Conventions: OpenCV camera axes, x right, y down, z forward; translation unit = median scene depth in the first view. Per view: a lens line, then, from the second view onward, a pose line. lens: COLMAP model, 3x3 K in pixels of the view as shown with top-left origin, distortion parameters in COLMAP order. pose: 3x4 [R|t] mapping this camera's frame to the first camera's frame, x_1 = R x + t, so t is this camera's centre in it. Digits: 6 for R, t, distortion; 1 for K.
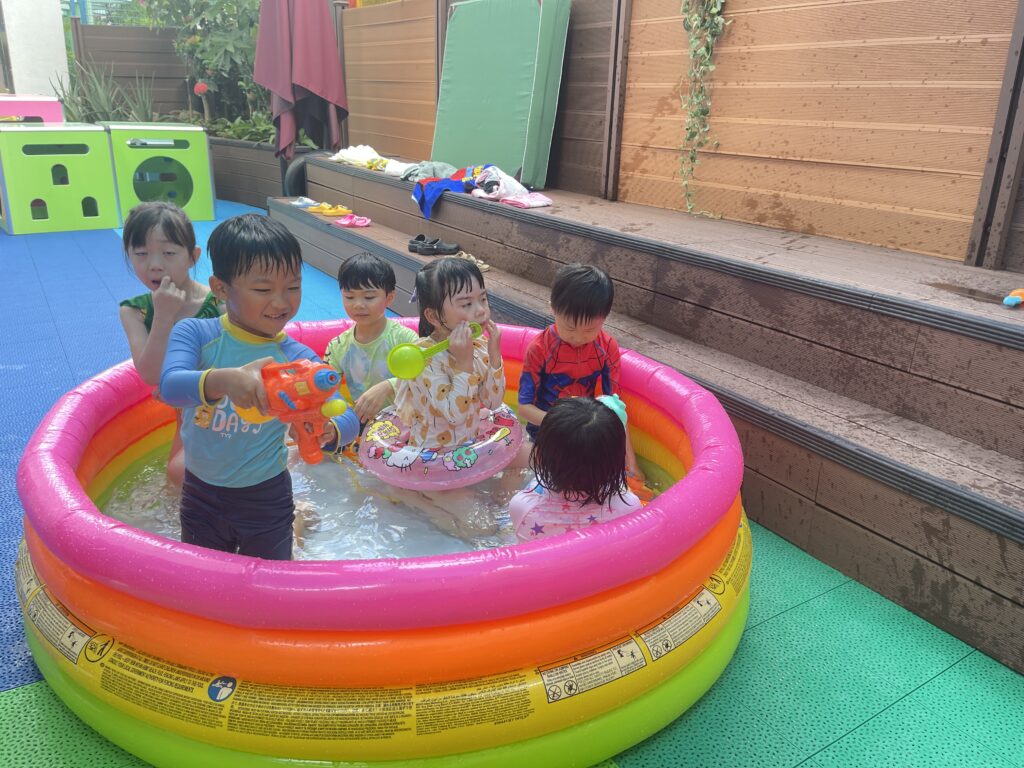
lens RADIAL K [[769.0, 0, 530.9], [0, 769.0, 384.1], [0, 0, 1]] dist [0.048779, -0.088155]
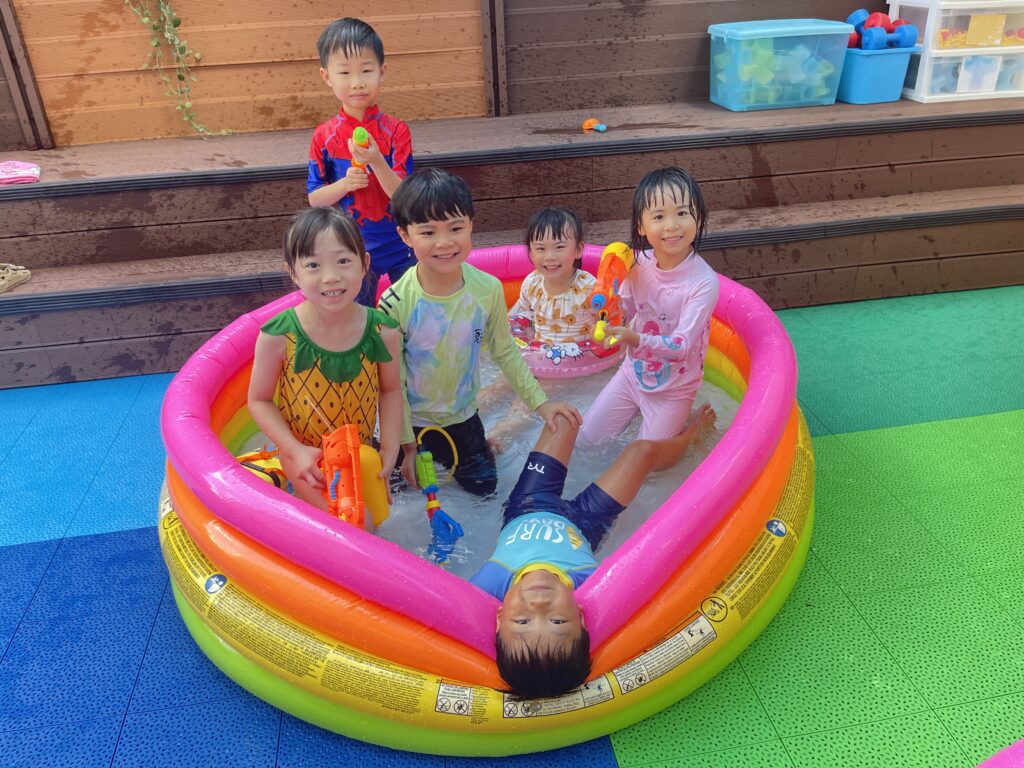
lens RADIAL K [[769.0, 0, 530.9], [0, 769.0, 384.1], [0, 0, 1]] dist [0.048779, -0.088155]
pose [[0.384662, -0.485920, 0.784804, -0.580238], [0.359324, 0.861984, 0.357588, -0.172485], [-0.850248, 0.144449, 0.506175, 0.259889]]
